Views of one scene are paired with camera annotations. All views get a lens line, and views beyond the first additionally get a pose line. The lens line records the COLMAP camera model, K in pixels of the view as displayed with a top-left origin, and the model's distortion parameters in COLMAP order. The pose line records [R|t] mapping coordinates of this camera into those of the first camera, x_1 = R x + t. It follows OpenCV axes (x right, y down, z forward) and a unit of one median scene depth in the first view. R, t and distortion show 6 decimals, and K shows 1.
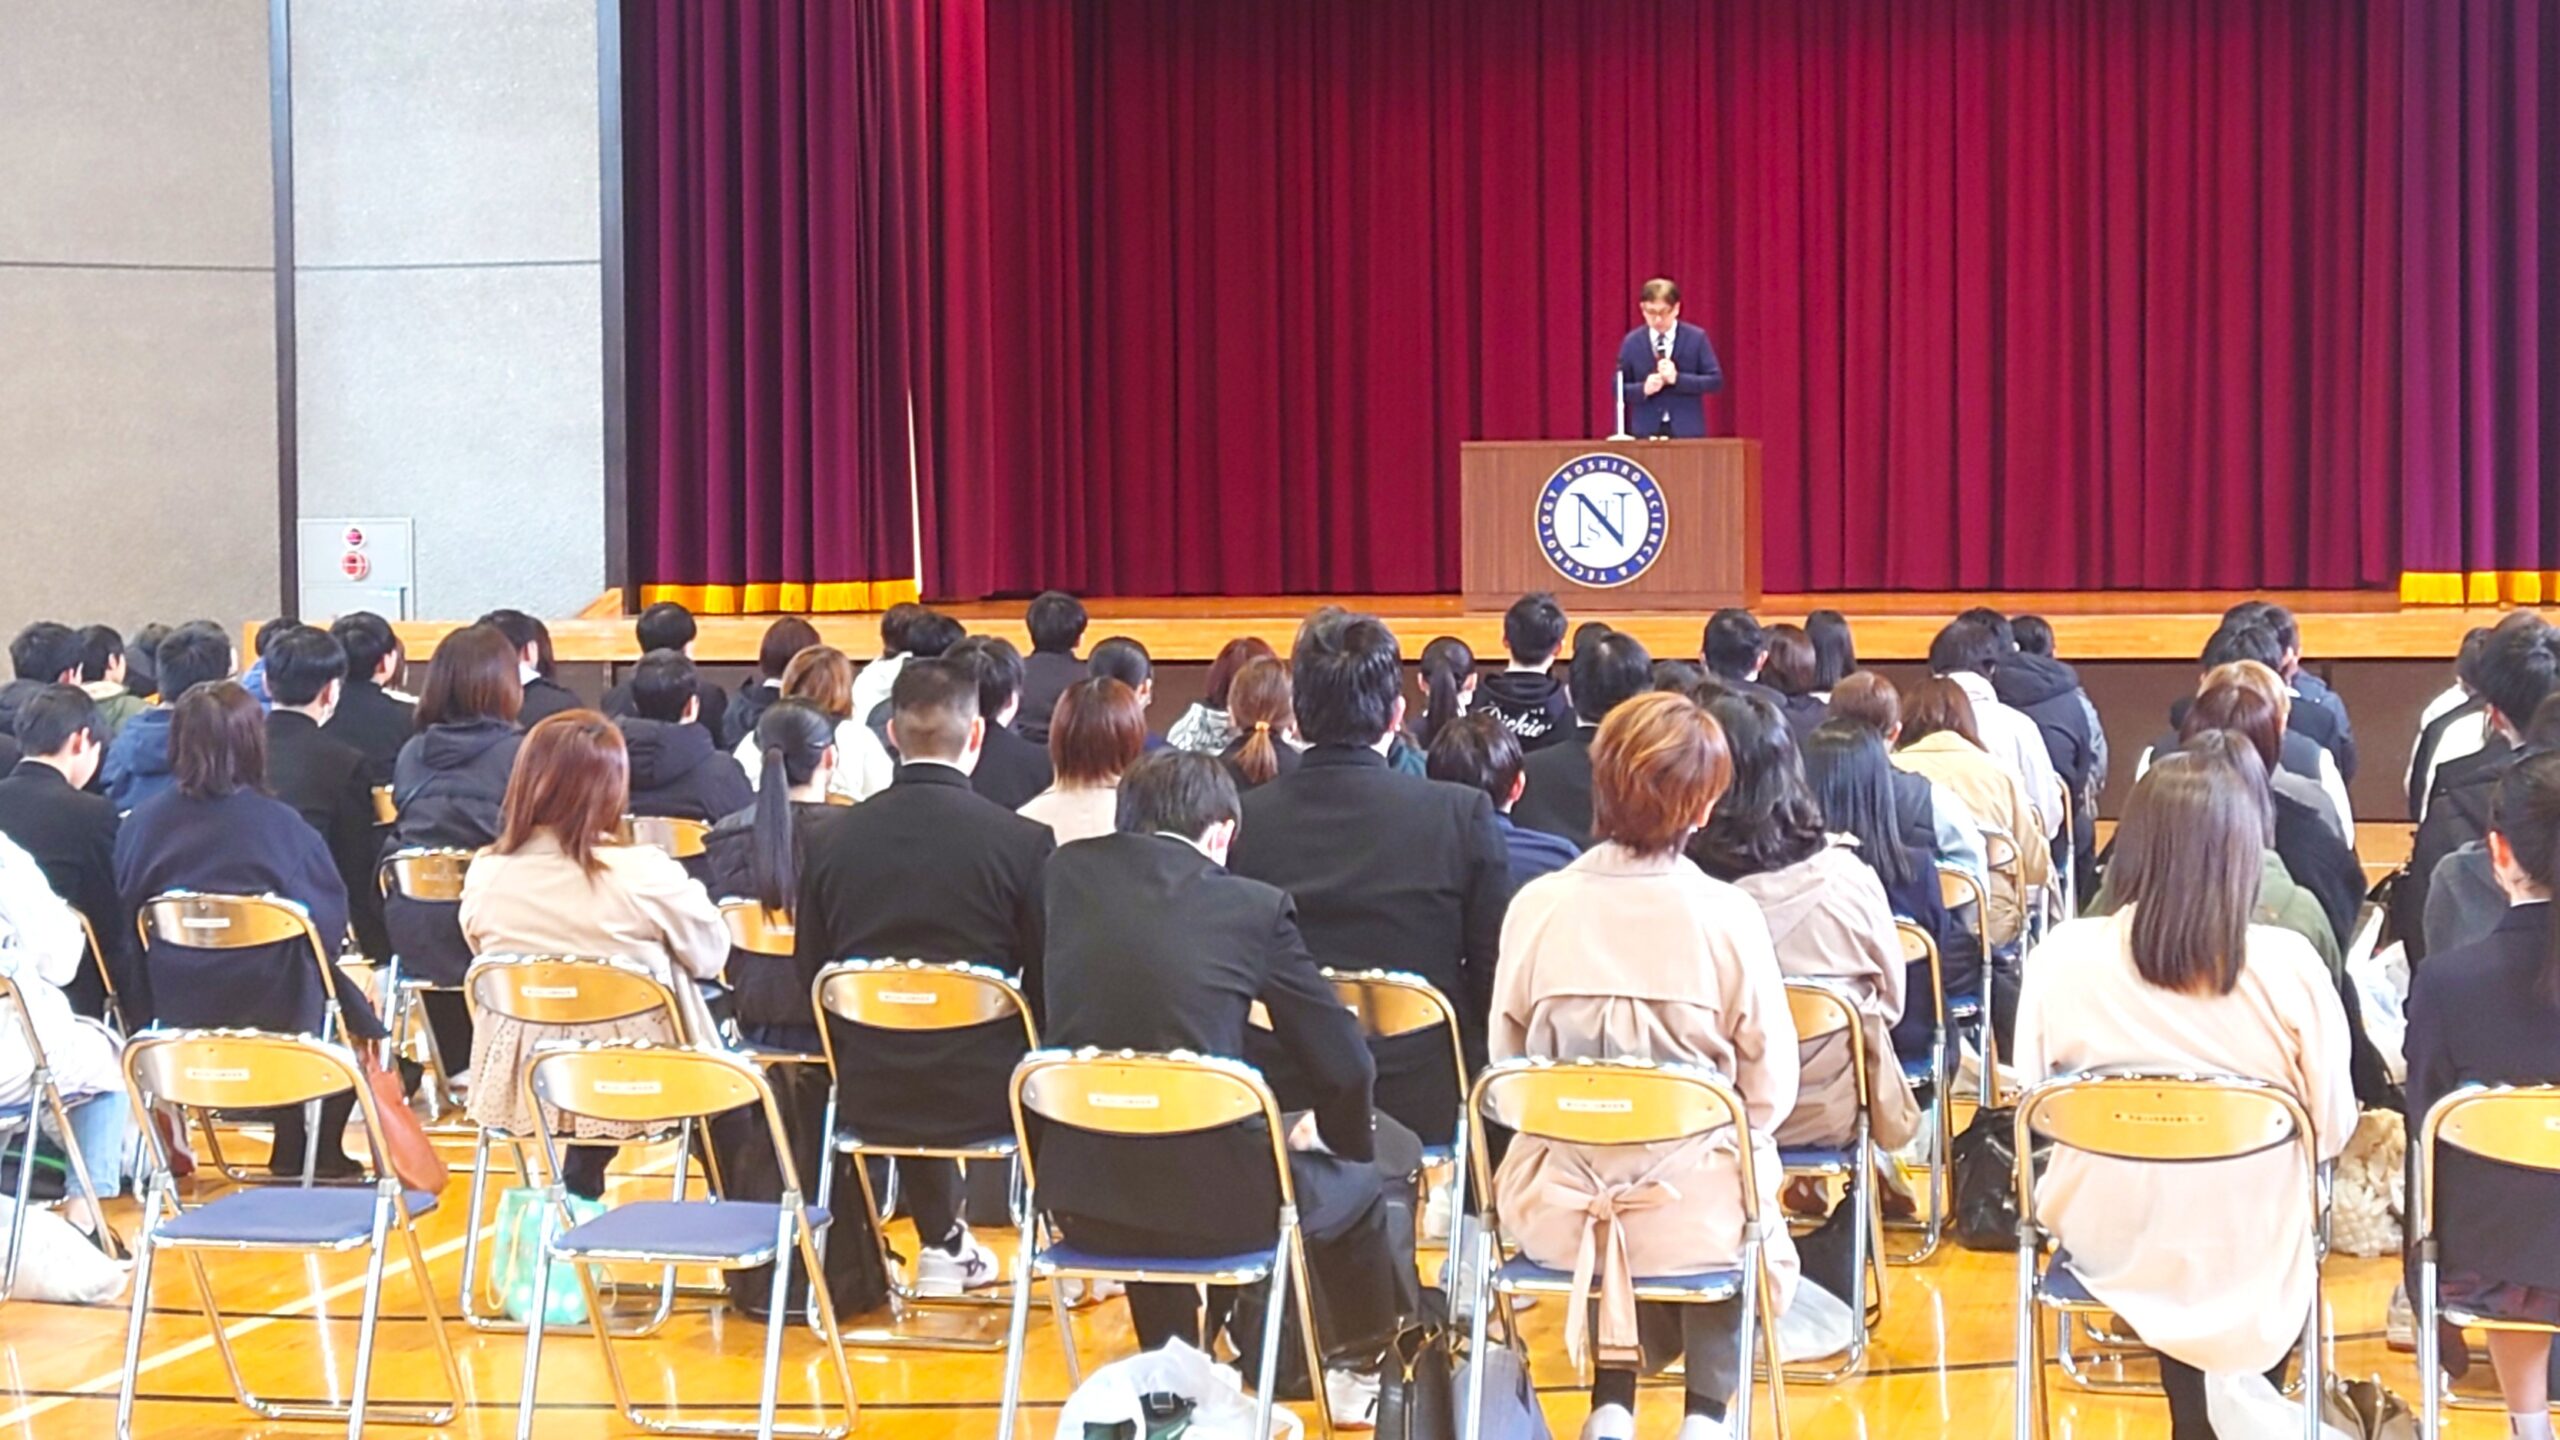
lens RADIAL K [[4254.7, 0, 1280.0], [0, 4254.7, 720.0], [0, 0, 1]] dist [0.081187, 0.025976]
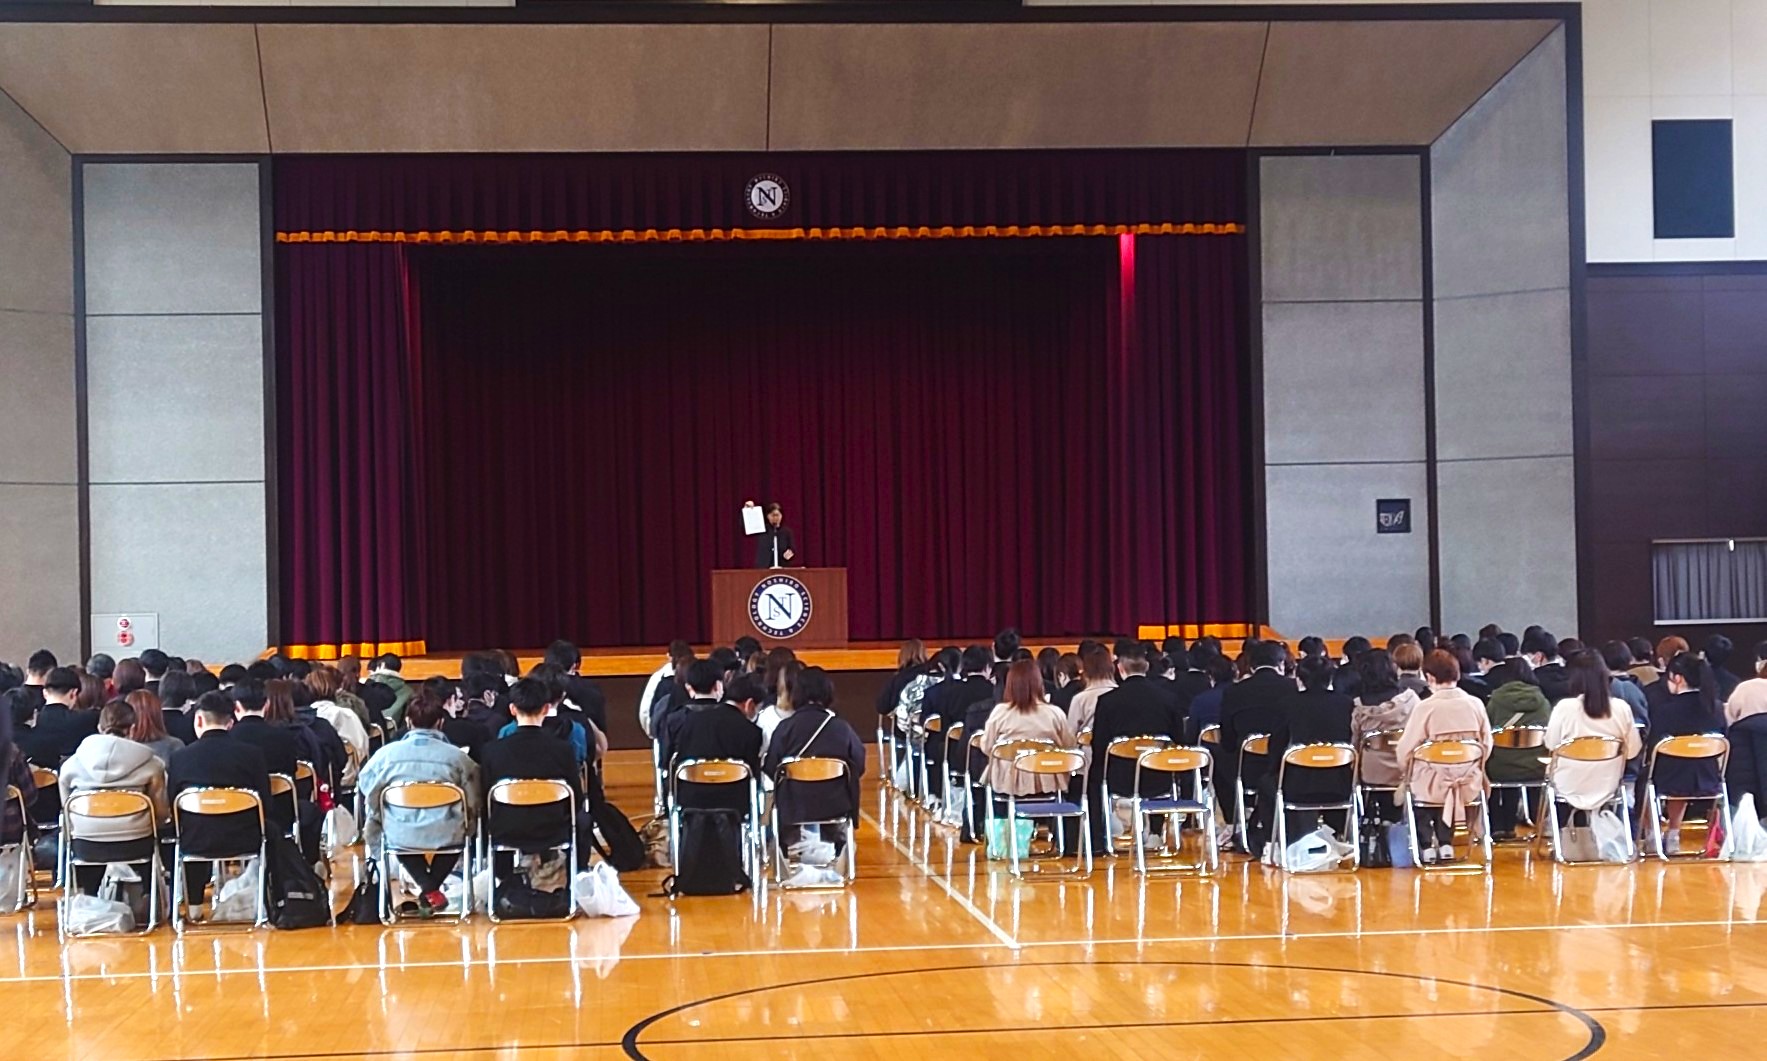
lens RADIAL K [[2786.4, 0, 883.5], [0, 2786.4, 530.5], [0, 0, 1]] dist [-0.013621, 0.112787]
pose [[0.940544, -0.001143, 0.339669, -0.339903], [0.028268, 0.996789, -0.074920, 0.019775], [-0.338493, 0.080068, 0.937556, -0.303651]]
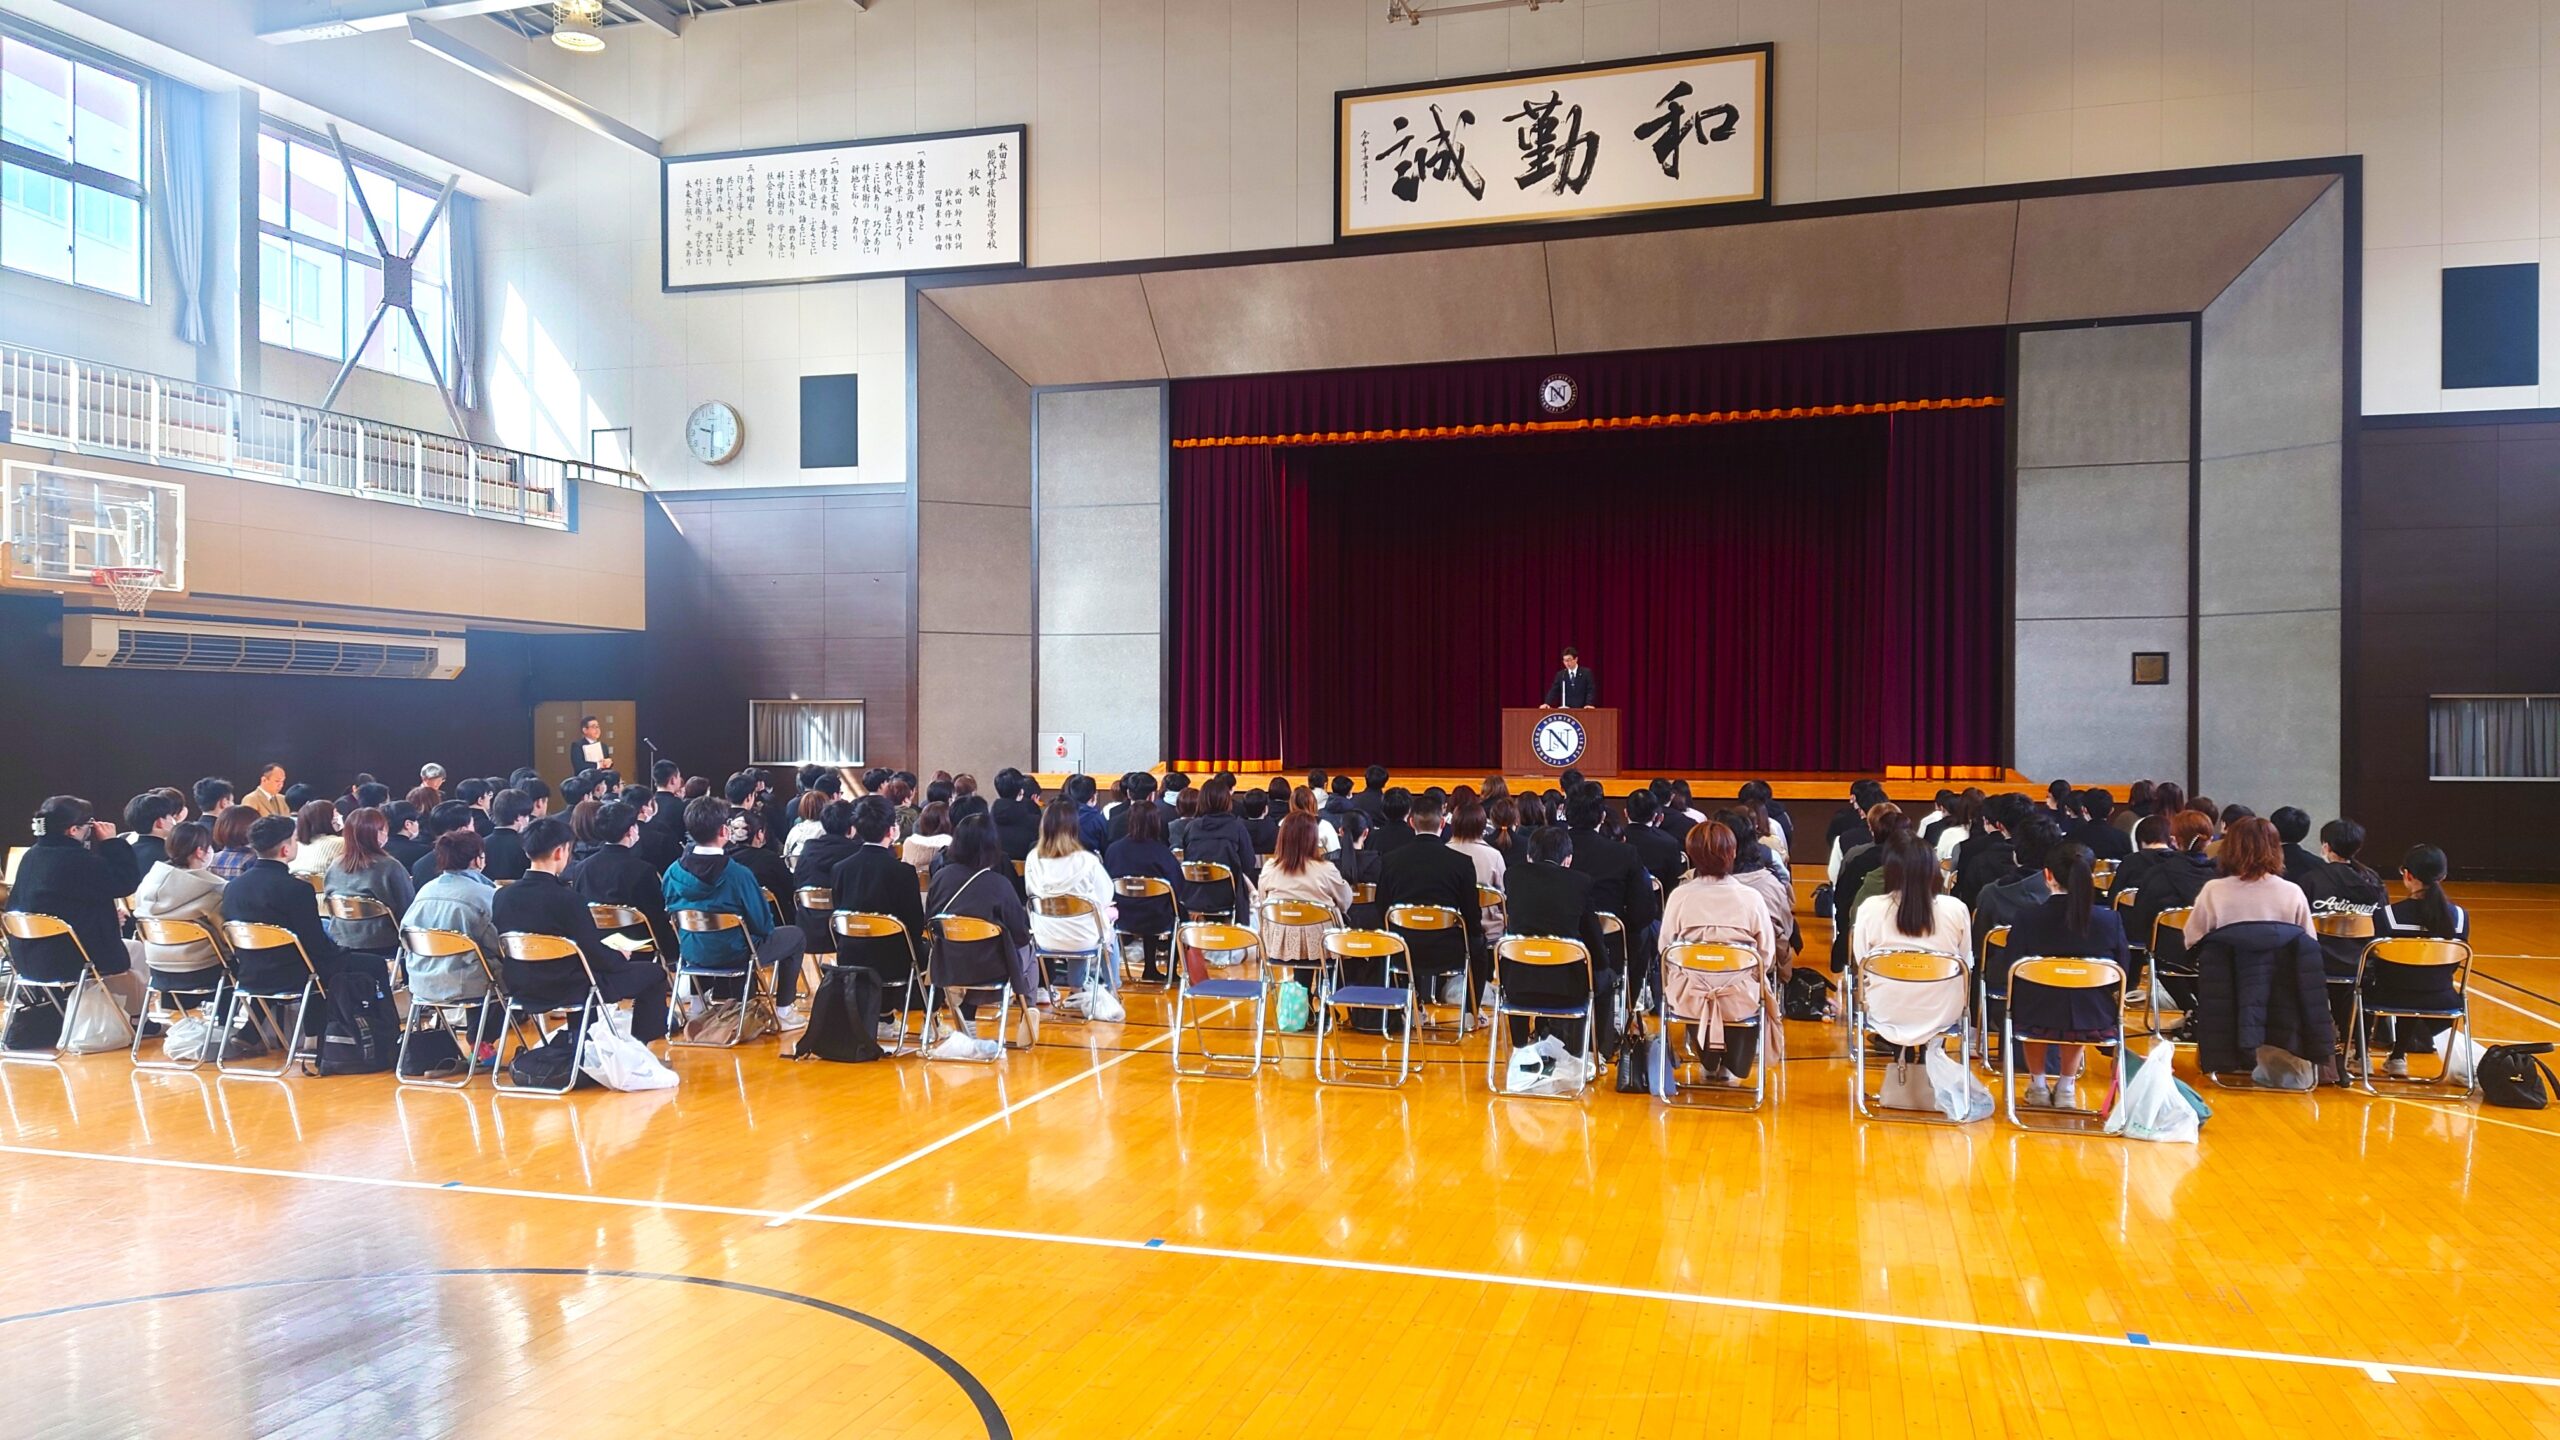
lens RADIAL K [[1765.8, 0, 1280.0], [0, 1765.8, 720.0], [0, 0, 1]] dist [0.057162, -0.081660]
pose [[0.998262, 0.012179, -0.057660, -0.027782], [-0.015301, 0.998423, -0.054013, -0.000107], [0.056911, 0.054801, 0.996874, -0.041126]]
